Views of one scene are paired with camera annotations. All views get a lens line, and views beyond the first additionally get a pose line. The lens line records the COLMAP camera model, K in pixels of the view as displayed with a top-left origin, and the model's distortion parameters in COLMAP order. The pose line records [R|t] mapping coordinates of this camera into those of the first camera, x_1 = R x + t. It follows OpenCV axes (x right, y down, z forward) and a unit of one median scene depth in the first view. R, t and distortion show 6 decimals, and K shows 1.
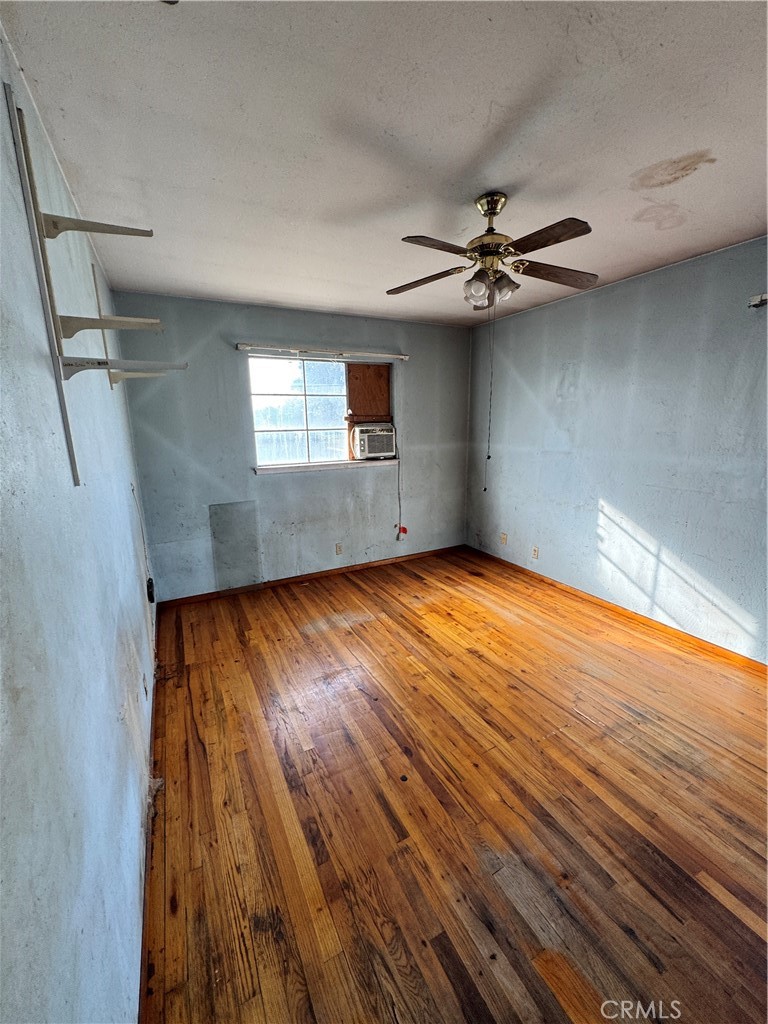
lens RADIAL K [[408.0, 0, 384.0], [0, 408.0, 512.0], [0, 0, 1]] dist [-0.004996, 0.000696]
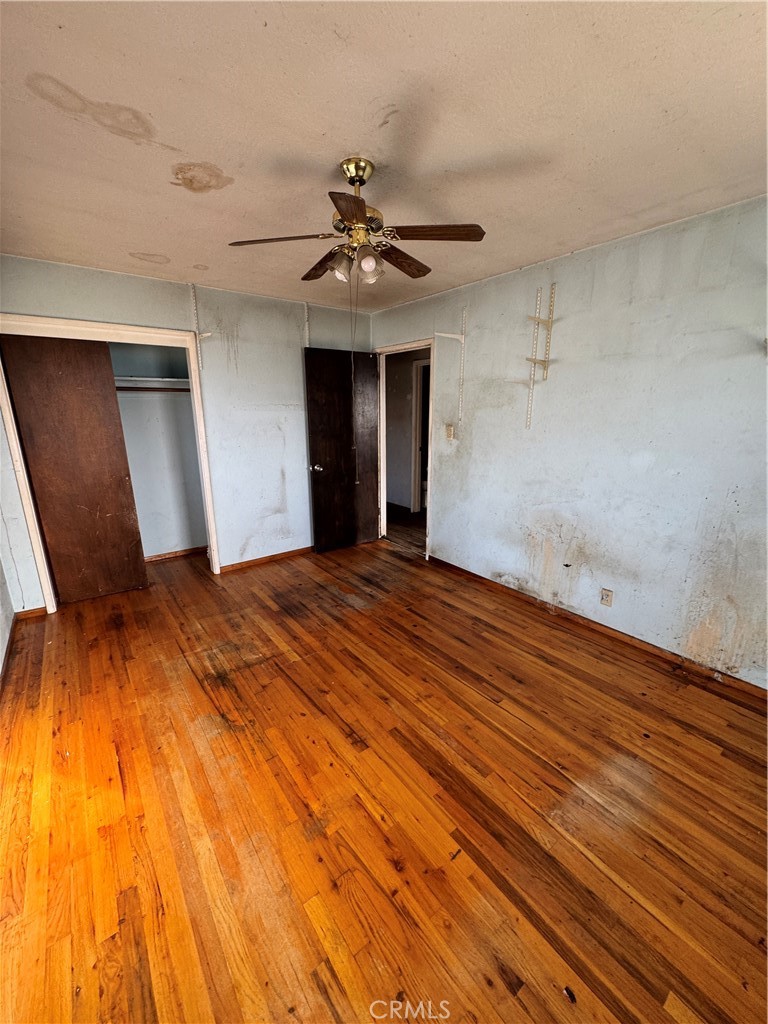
lens RADIAL K [[408.0, 0, 384.0], [0, 408.0, 512.0], [0, 0, 1]] dist [-0.004996, 0.000696]
pose [[-0.985238, 0.061348, -0.159823, 0.289377], [-0.018357, 0.890342, 0.454923, -0.356534], [0.170206, 0.451141, -0.876072, 1.577513]]
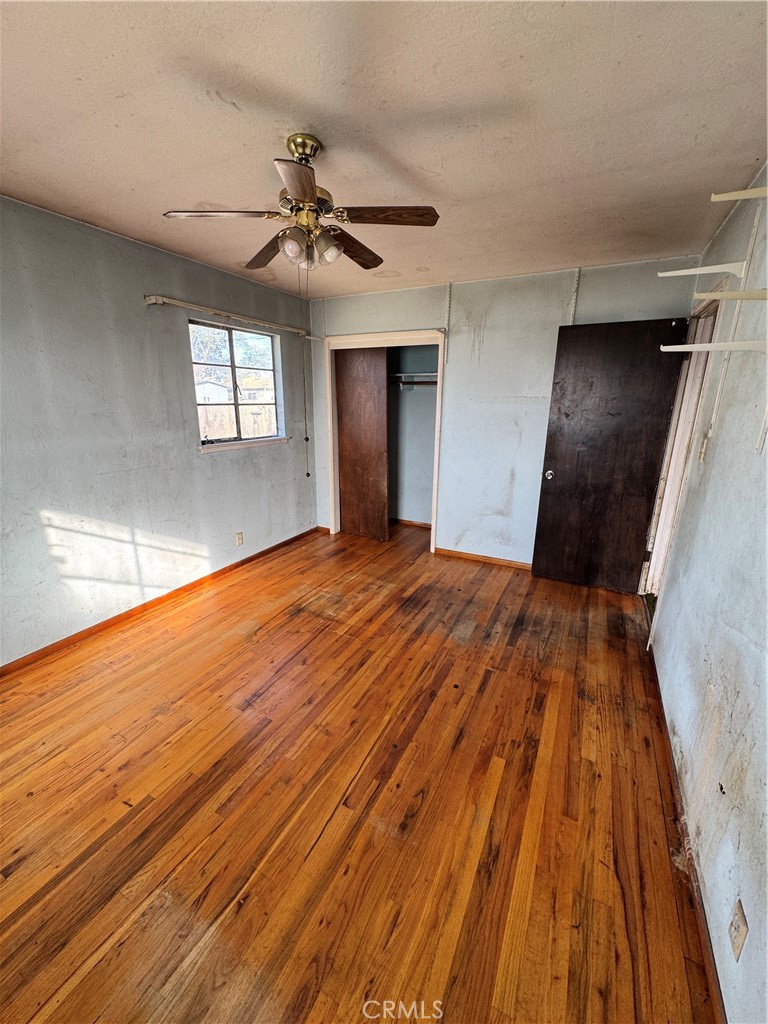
lens RADIAL K [[408.0, 0, 384.0], [0, 408.0, 512.0], [0, 0, 1]] dist [-0.004996, 0.000696]
pose [[-0.575432, -0.208744, 0.790762, -0.504083], [0.179794, 0.910938, 0.371303, -0.245718], [-0.797842, 0.355834, -0.486652, 1.139879]]
